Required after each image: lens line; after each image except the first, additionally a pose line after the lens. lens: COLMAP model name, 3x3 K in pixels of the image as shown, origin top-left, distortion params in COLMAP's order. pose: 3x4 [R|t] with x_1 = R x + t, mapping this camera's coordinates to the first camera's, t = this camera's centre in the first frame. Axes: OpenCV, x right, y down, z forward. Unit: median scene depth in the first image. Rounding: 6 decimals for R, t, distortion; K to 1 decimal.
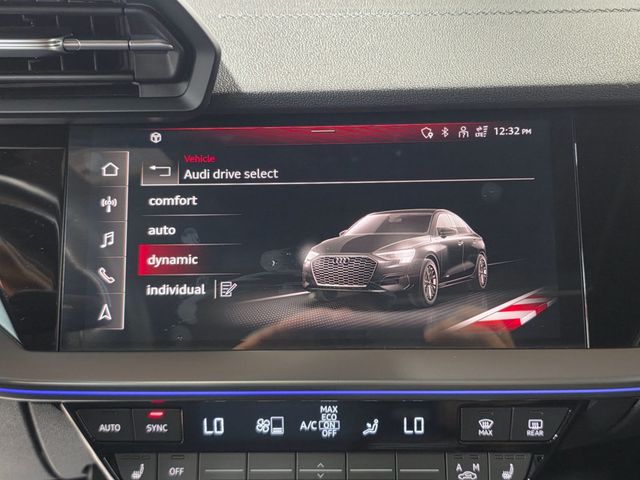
lens RADIAL K [[699.9, 0, 313.2], [0, 699.9, 246.3], [0, 0, 1]] dist [-0.019060, 0.000000]
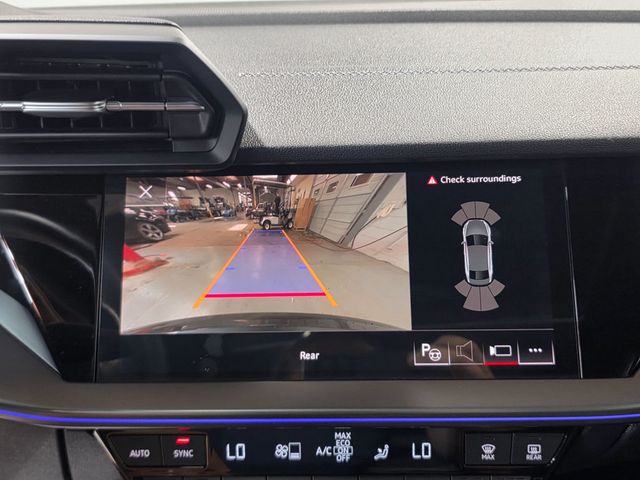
lens RADIAL K [[699.9, 0, 300.0], [0, 699.9, 244.2], [0, 0, 1]] dist [-0.019060, 0.000000]
pose [[0.999980, -0.003696, -0.005104, -0.037196], [0.003474, 0.999076, -0.042844, -0.016873], [0.005258, 0.042826, 0.999069, -0.093998]]
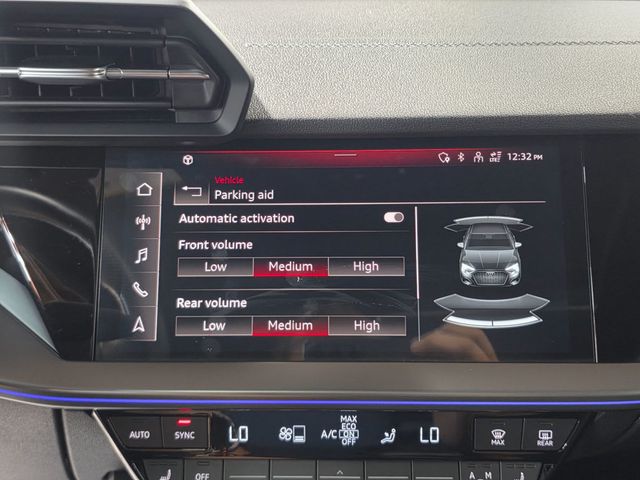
lens RADIAL K [[699.9, 0, 305.1], [0, 699.9, 246.9], [0, 0, 1]] dist [-0.019060, 0.000000]
pose [[0.999962, 0.008499, -0.001940, -0.043393], [-0.008532, 0.999802, -0.017984, -0.005916], [0.001786, 0.018000, 0.999836, -0.056117]]
